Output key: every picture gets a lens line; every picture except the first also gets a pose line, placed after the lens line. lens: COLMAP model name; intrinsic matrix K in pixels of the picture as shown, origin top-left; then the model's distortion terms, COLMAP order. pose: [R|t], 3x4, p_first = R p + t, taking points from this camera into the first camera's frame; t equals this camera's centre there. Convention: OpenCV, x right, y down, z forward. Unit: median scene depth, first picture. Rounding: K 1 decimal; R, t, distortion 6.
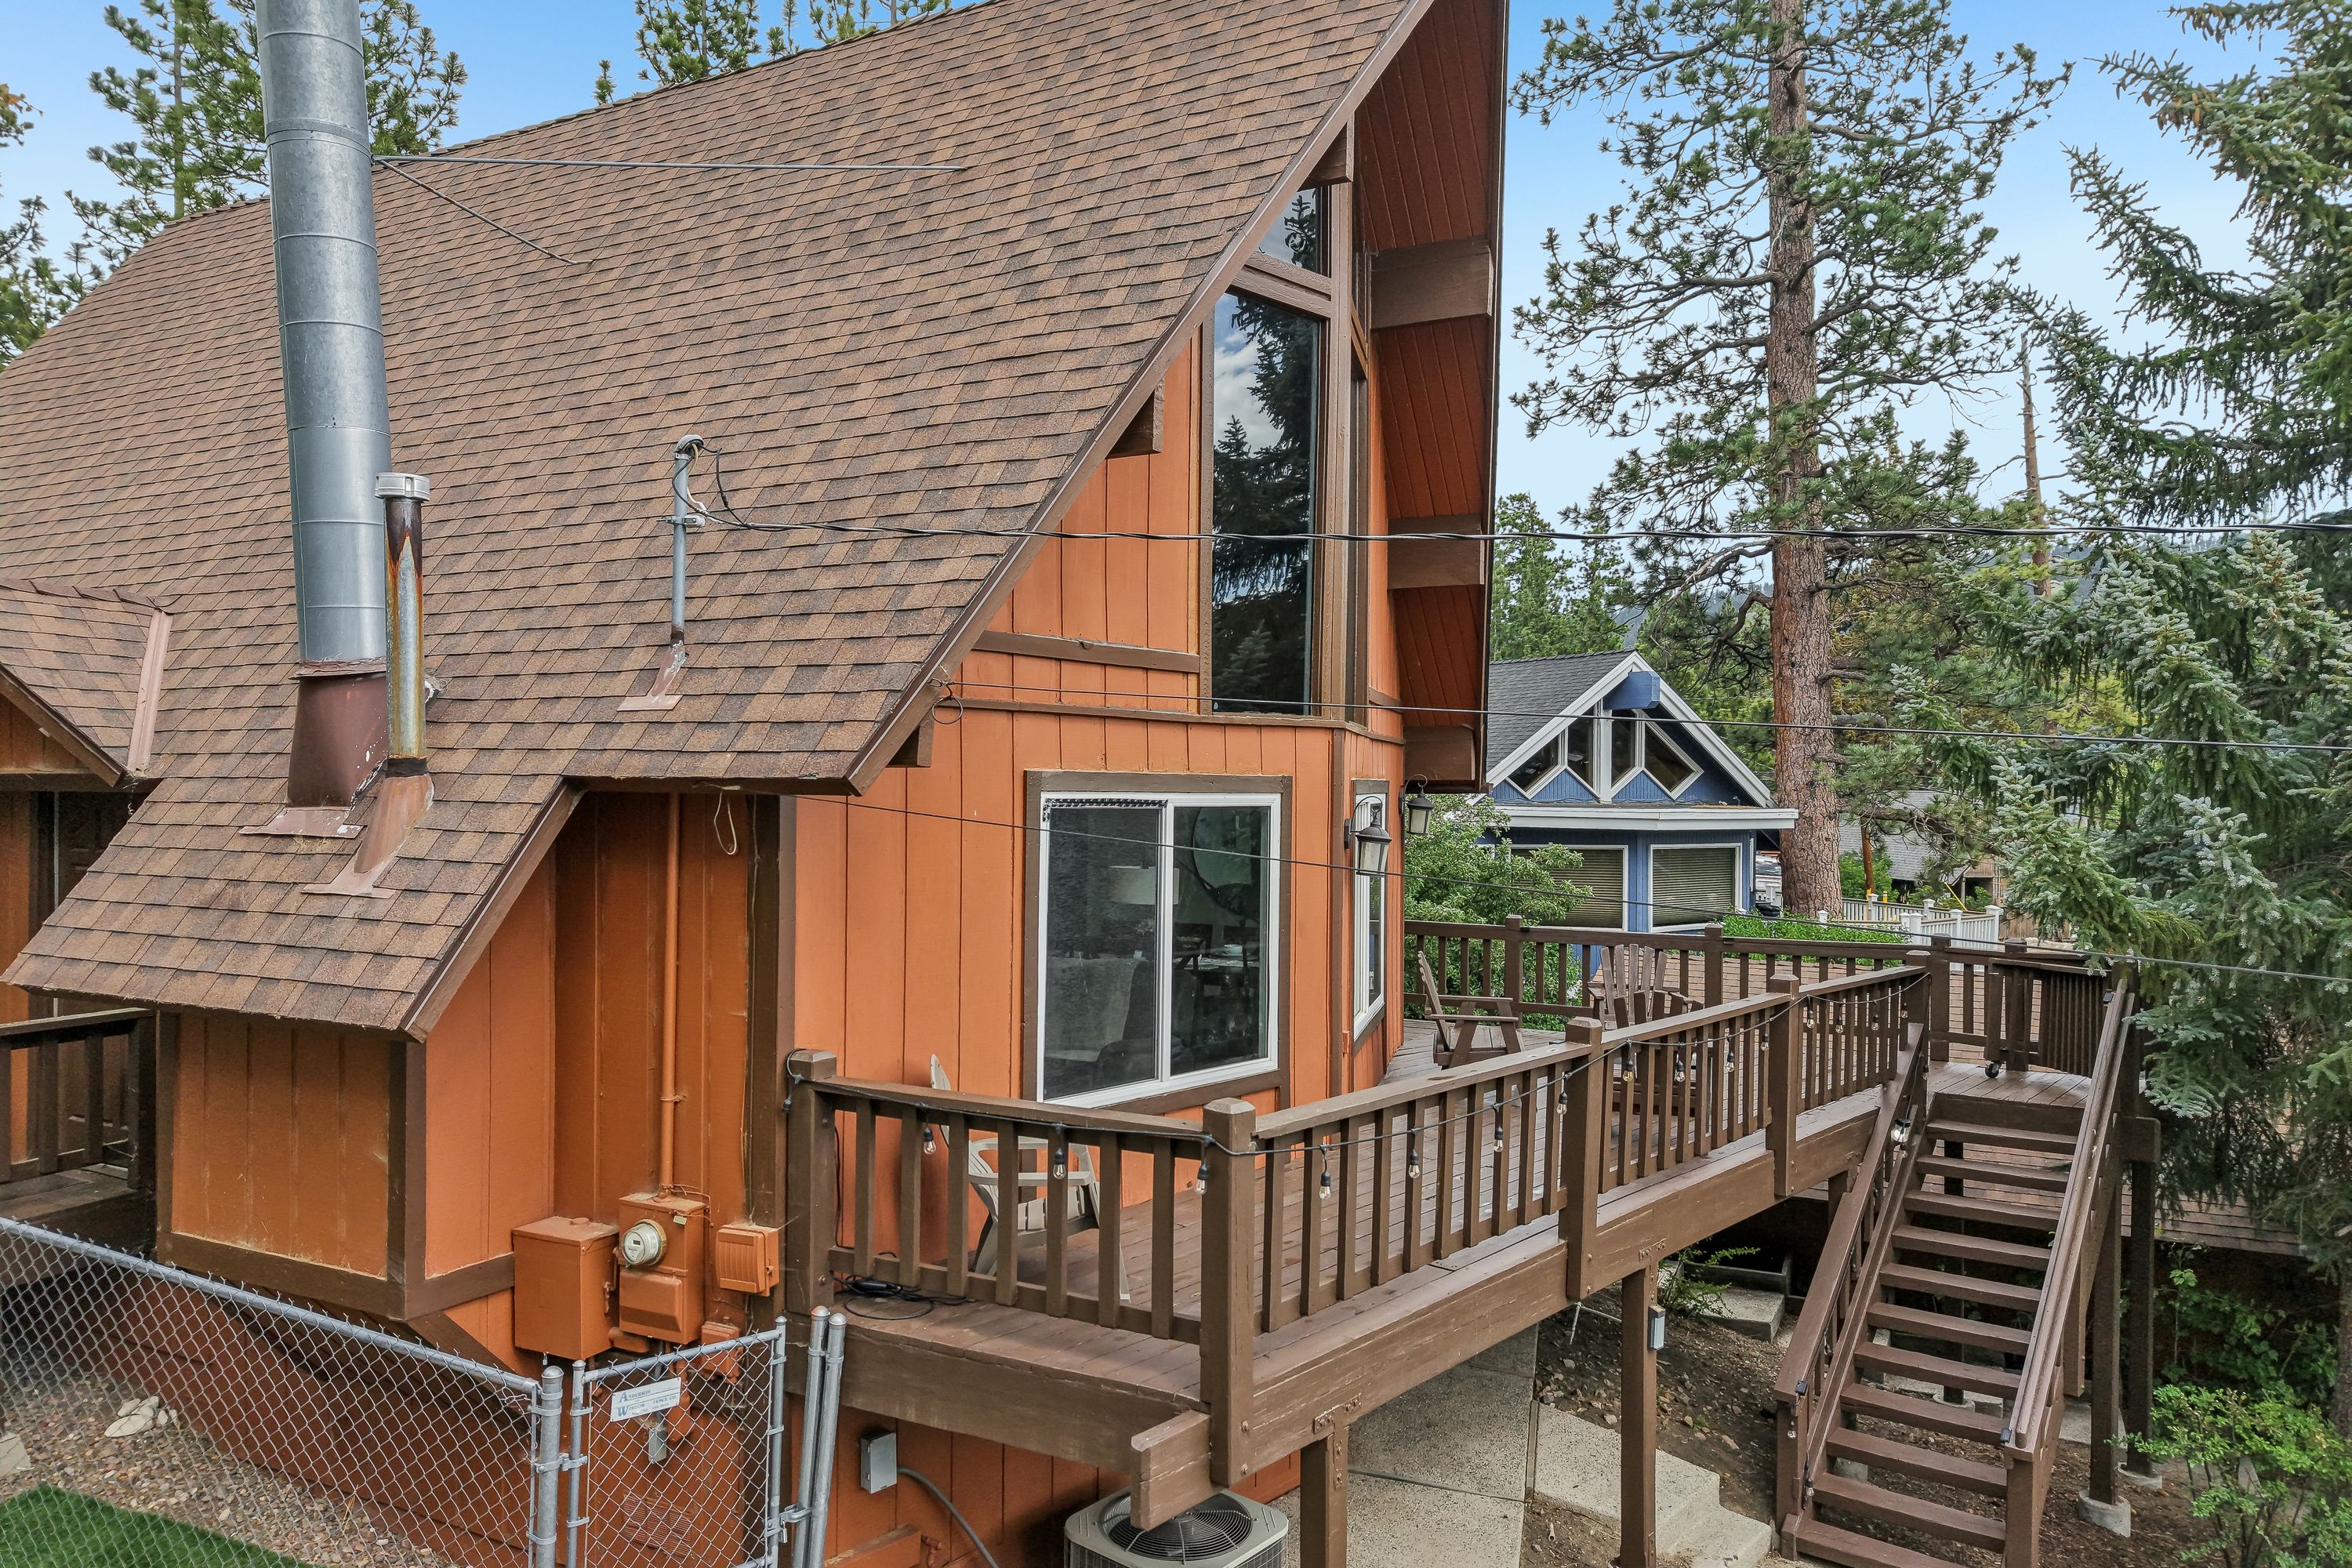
lens RADIAL K [[1594.6, 0, 1182.4], [0, 1594.6, 779.5], [0, 0, 1]] dist [0.009591, -0.003591]
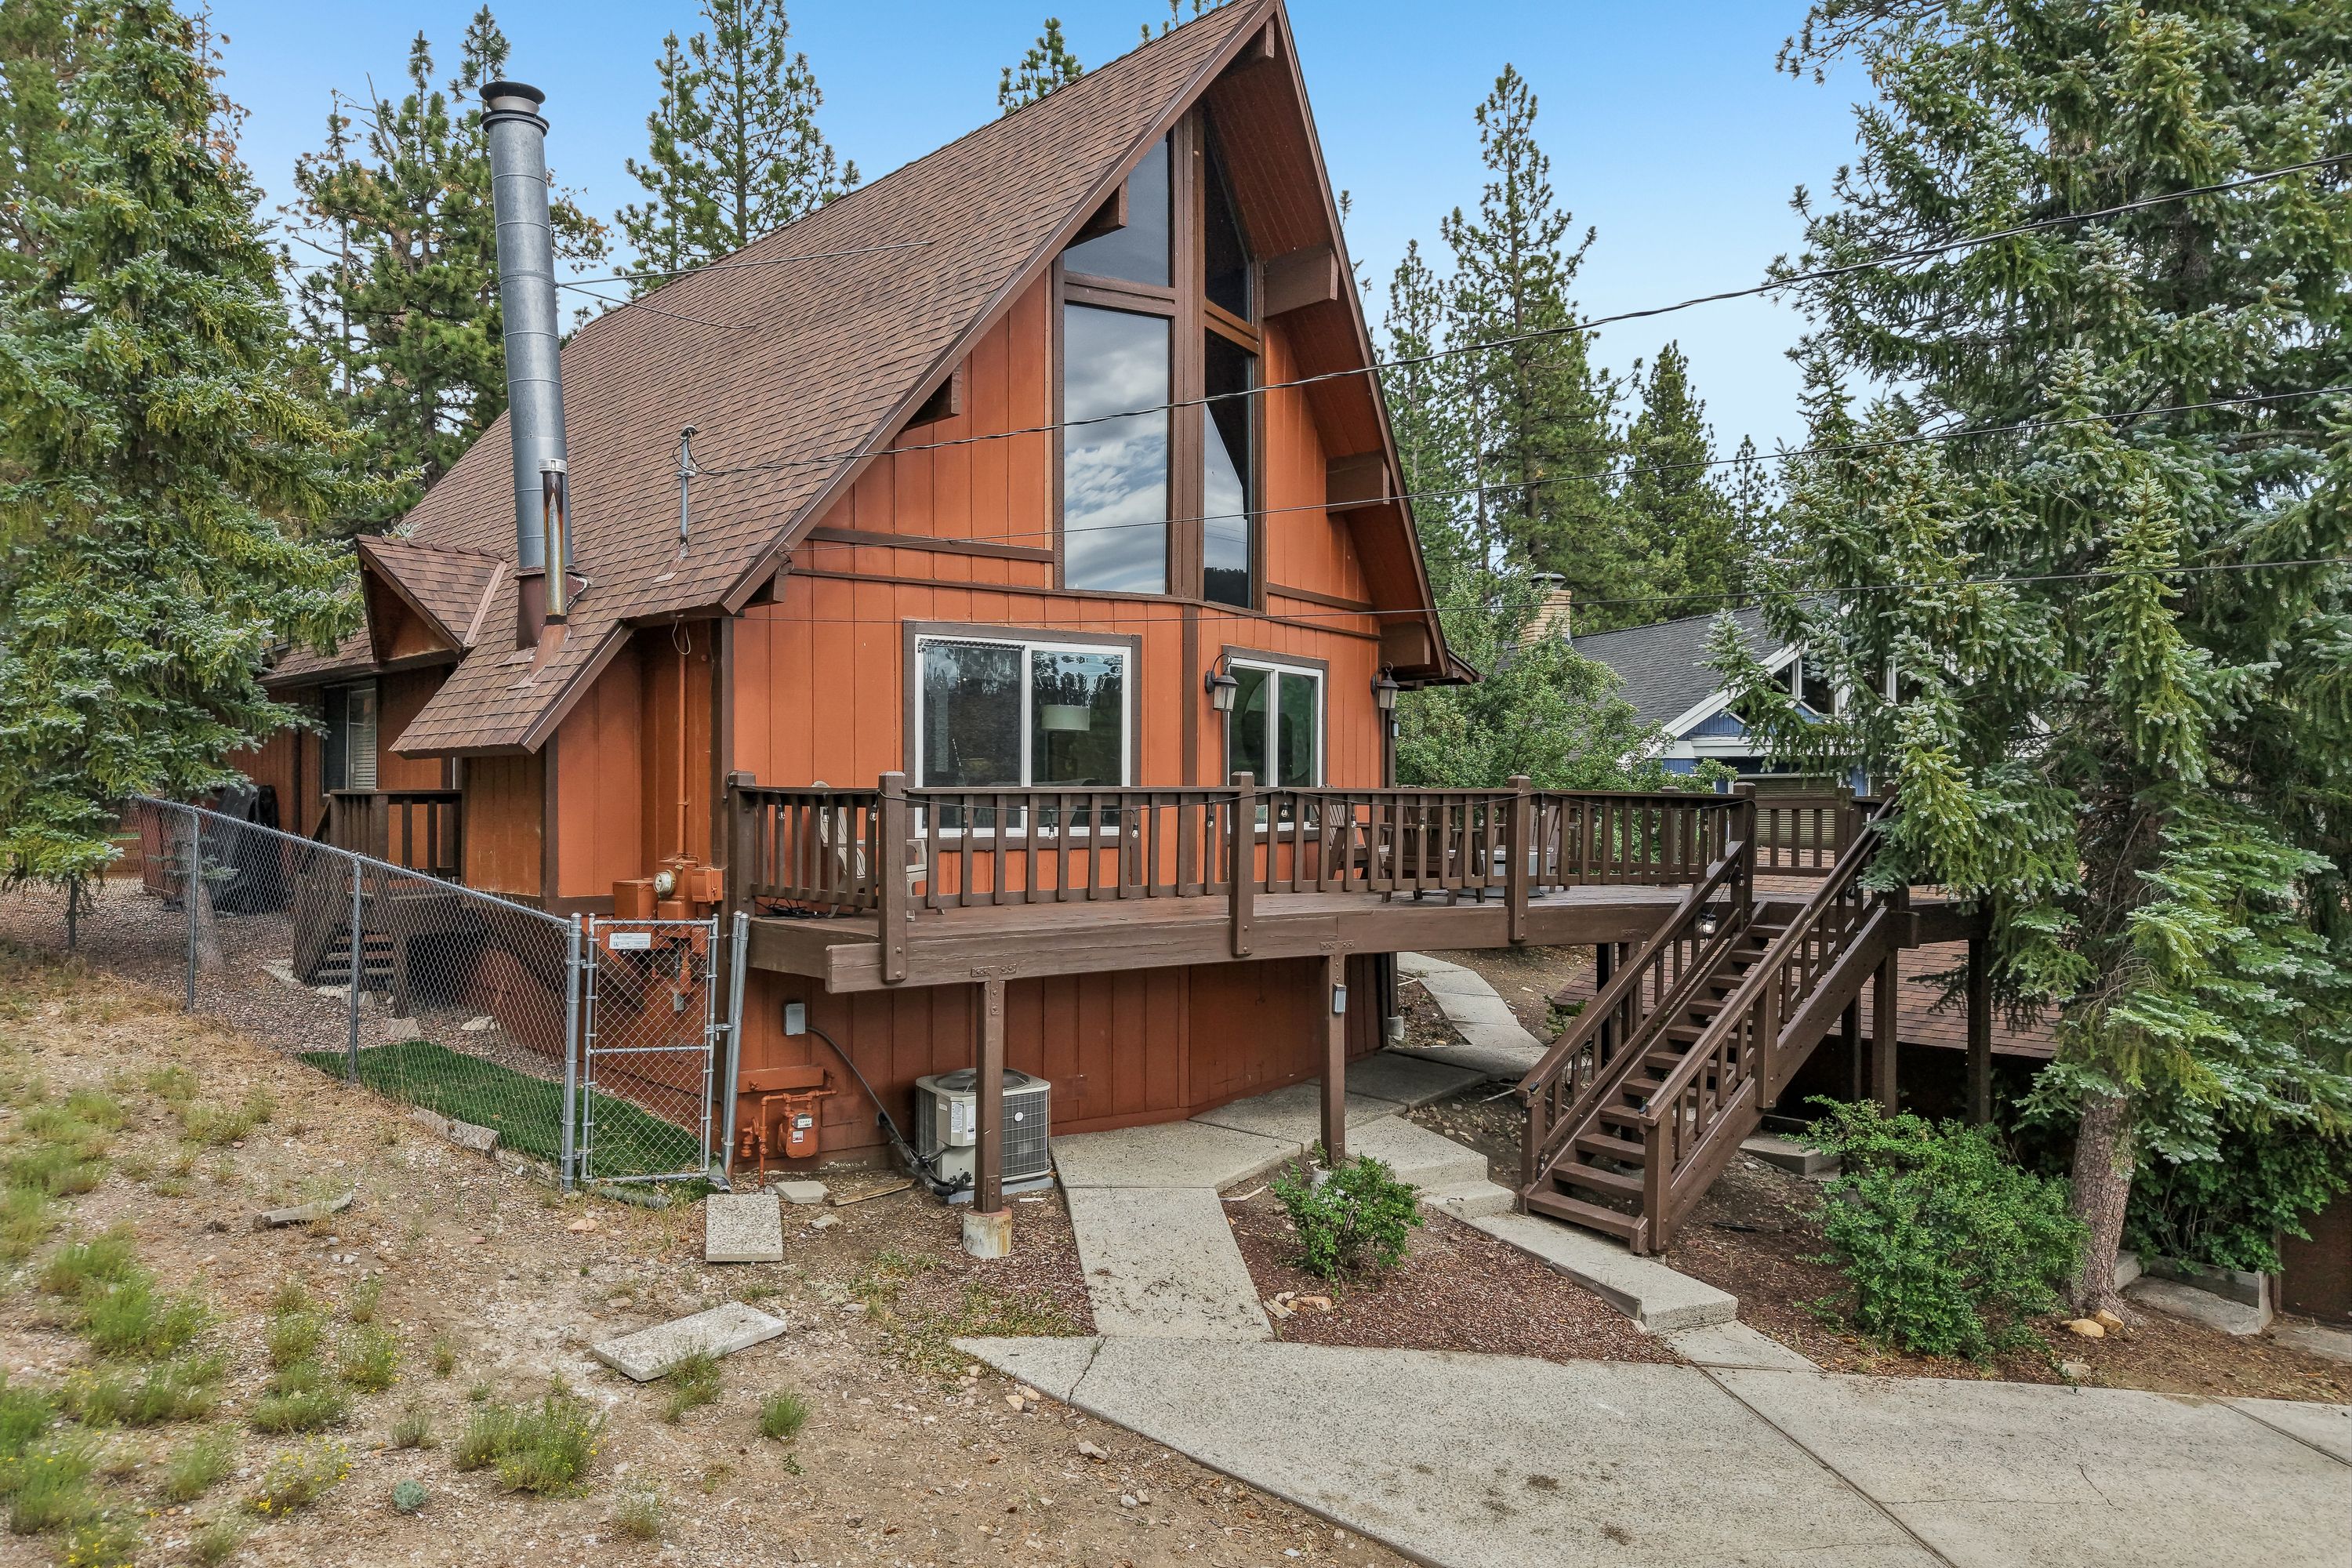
lens RADIAL K [[1594.6, 0, 1168.8], [0, 1594.6, 775.4], [0, 0, 1]] dist [0.009591, -0.003591]
pose [[0.949443, -0.010810, -0.313753, 0.638351], [0.008624, 0.999928, -0.008356, 0.162668], [0.313821, 0.005228, 0.949468, -0.431127]]
